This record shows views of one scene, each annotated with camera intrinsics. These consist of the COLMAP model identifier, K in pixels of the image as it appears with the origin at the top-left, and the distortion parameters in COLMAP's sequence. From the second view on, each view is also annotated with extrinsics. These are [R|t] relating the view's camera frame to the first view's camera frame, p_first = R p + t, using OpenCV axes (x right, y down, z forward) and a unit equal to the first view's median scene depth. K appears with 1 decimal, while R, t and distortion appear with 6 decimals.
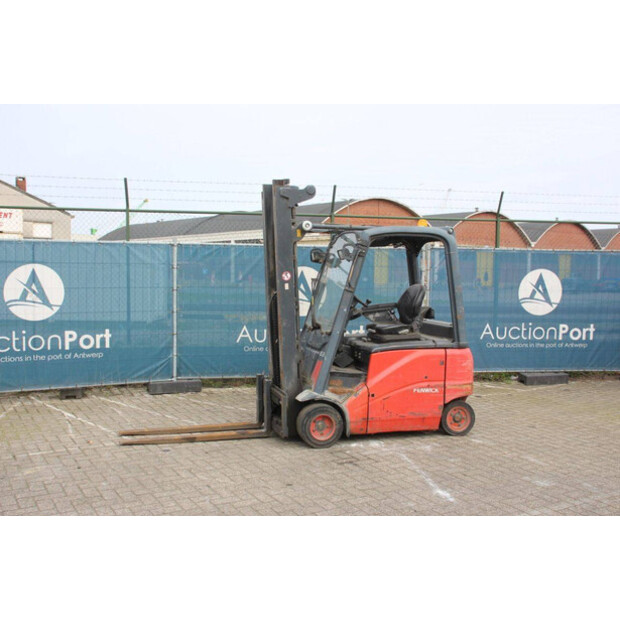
lens RADIAL K [[671.1, 0, 310.0], [0, 671.1, 310.0], [0, 0, 1]] dist [-0.047400, 0.032845]
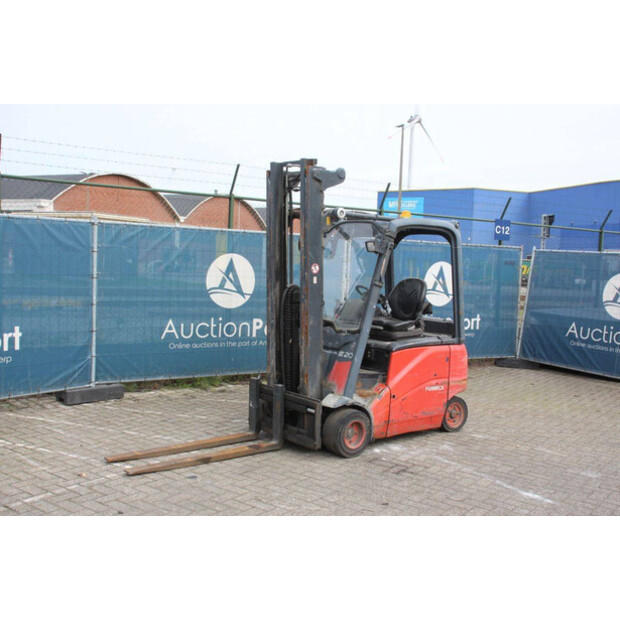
lens RADIAL K [[679.9, 0, 310.0], [0, 679.9, 310.0], [0, 0, 1]] dist [-0.038530, 0.037505]
pose [[0.921583, -0.003425, 0.388166, -0.374314], [-0.007095, 0.999645, 0.025663, -0.017708], [-0.388116, -0.026405, 0.921232, 0.161878]]
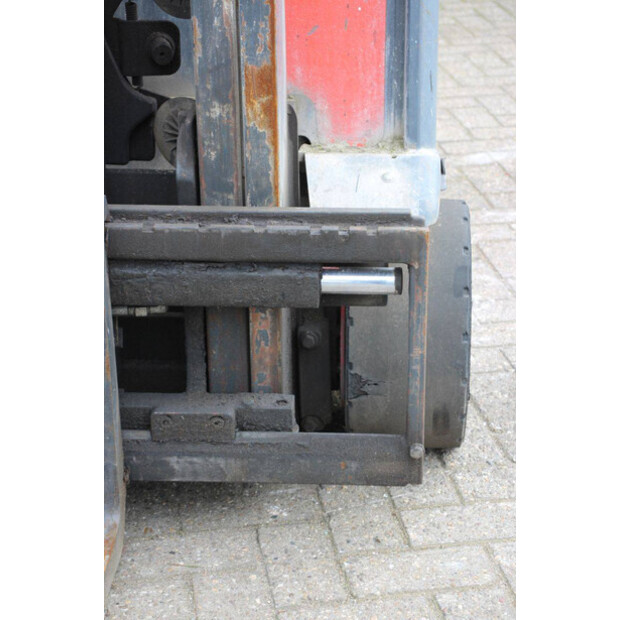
lens RADIAL K [[1445.7, 0, 310.0], [0, 1445.7, 310.0], [0, 0, 1]] dist [0.362174, 0.411616]
pose [[0.344217, -0.385411, 0.856138, -0.306565], [0.068168, 0.919715, 0.386624, 0.018148], [-0.936412, -0.074721, 0.342854, 0.852540]]
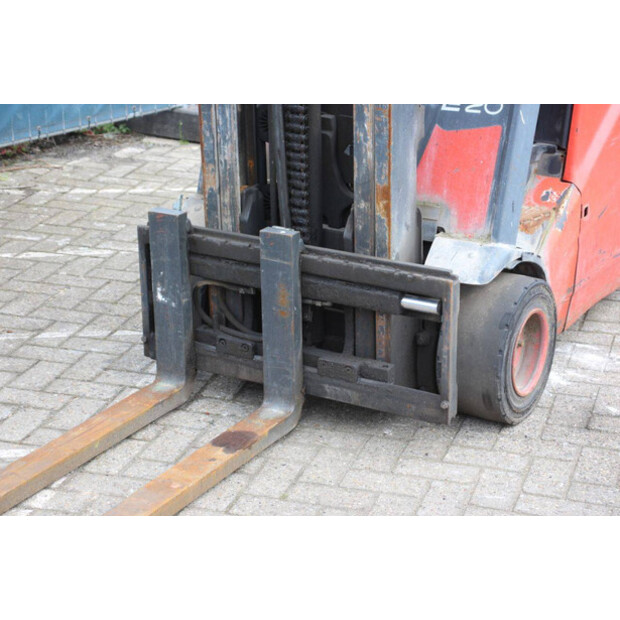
lens RADIAL K [[1445.7, 0, 310.0], [0, 1445.7, 310.0], [0, 0, 1]] dist [0.362174, 0.411616]
pose [[0.732908, -0.235958, 0.638098, -0.433440], [0.046632, 0.953146, 0.298896, -0.038154], [-0.678727, -0.189308, 0.709572, 0.575037]]
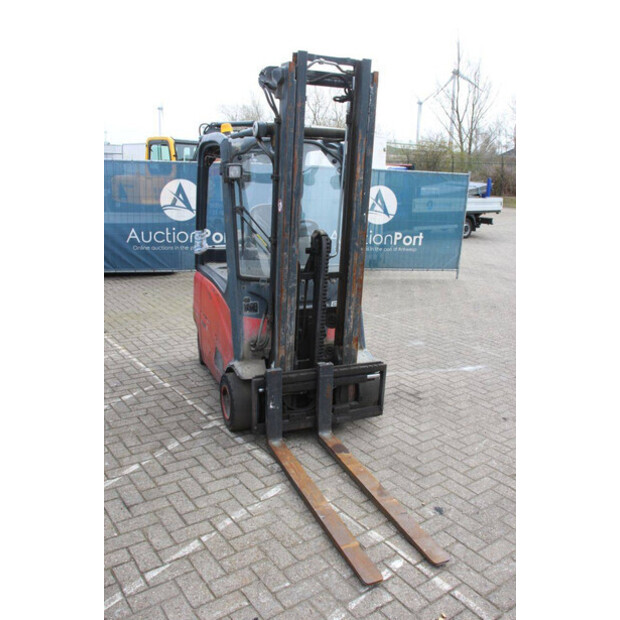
lens RADIAL K [[553.9, 0, 310.0], [0, 553.9, 310.0], [0, 0, 1]] dist [-0.147066, 0.132254]
pose [[-0.096085, -0.255481, 0.962028, -0.587155], [0.031983, 0.965208, 0.259520, -0.093704], [-0.994859, 0.055705, -0.084571, 1.061354]]
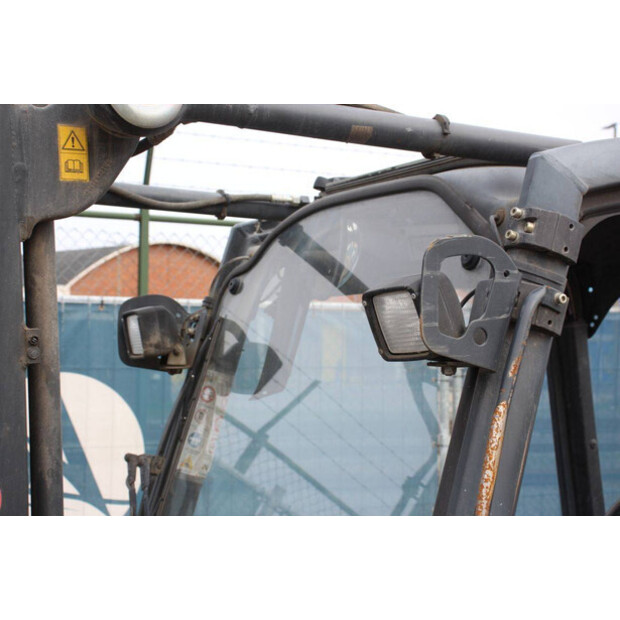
lens RADIAL K [[1049.3, 0, 310.0], [0, 1049.3, 310.0], [0, 0, 1]] dist [0.002189, 0.006729]
pose [[0.971642, 0.005758, 0.236386, -0.018825], [0.018966, 0.994585, -0.102181, -0.060933], [-0.235694, 0.103767, 0.966272, 0.764606]]
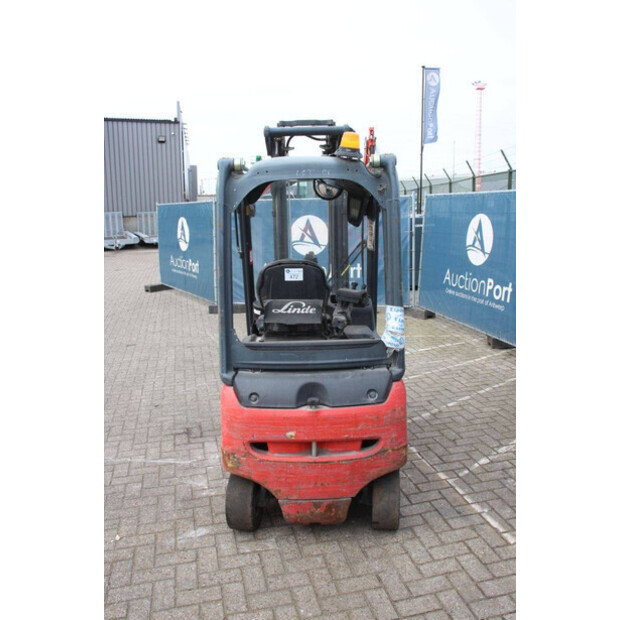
lens RADIAL K [[553.9, 0, 310.0], [0, 553.9, 310.0], [0, 0, 1]] dist [-0.147066, 0.132254]
pose [[-0.280502, 0.179293, -0.942960, 0.632004], [-0.037150, 0.979635, 0.197318, -0.094814], [0.959134, 0.090379, -0.268129, 1.196207]]
